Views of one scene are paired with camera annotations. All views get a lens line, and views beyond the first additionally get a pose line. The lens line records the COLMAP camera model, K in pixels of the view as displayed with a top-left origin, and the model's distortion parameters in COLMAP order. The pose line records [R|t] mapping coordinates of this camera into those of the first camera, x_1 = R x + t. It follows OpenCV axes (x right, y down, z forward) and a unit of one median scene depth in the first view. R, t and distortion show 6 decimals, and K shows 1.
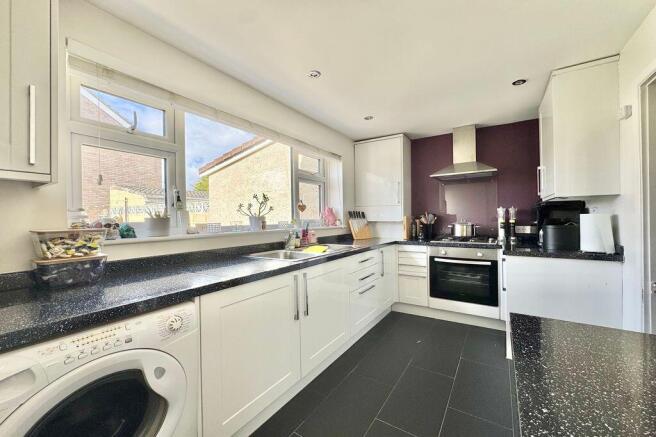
lens RADIAL K [[260.3, 0, 328.0], [0, 260.3, 218.5], [0, 0, 1]] dist [-0.000807, -0.000107]
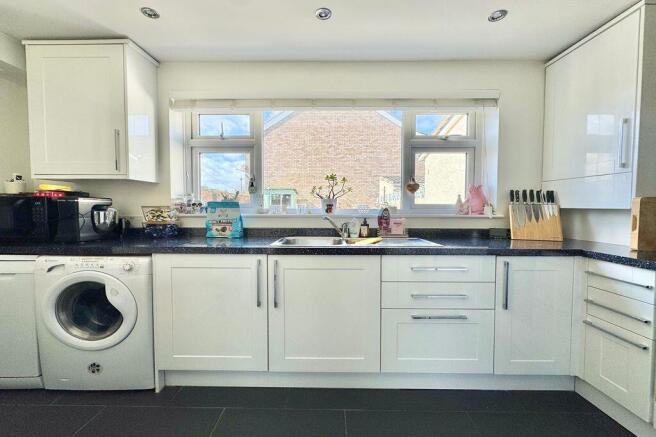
lens RADIAL K [[281.6, 0, 325.7], [0, 281.6, 221.2], [0, 0, 1]] dist [-0.001408, -0.000193]
pose [[0.539383, 0.053400, -0.840366, 0.430866], [-0.010602, 0.998339, 0.056633, 0.010670], [0.841994, -0.021637, 0.539053, 0.335399]]
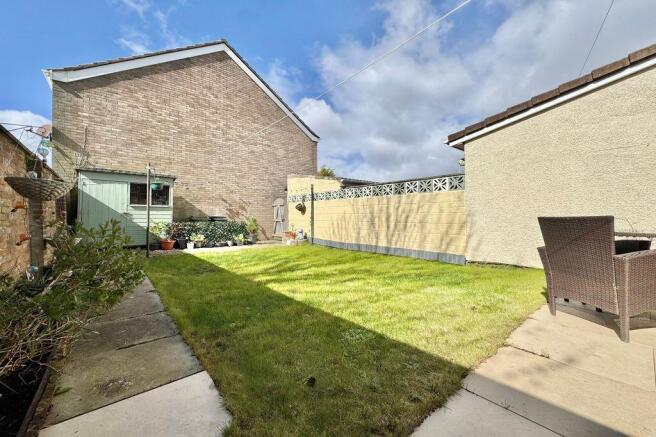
lens RADIAL K [[260.3, 0, 328.0], [0, 260.3, 218.5], [0, 0, 1]] dist [-0.000807, -0.000107]
pose [[0.956511, 0.011003, -0.291488, -1.355474], [-0.012567, 0.999915, -0.003495, 0.158701], [0.291424, 0.007006, 0.956568, 0.265352]]
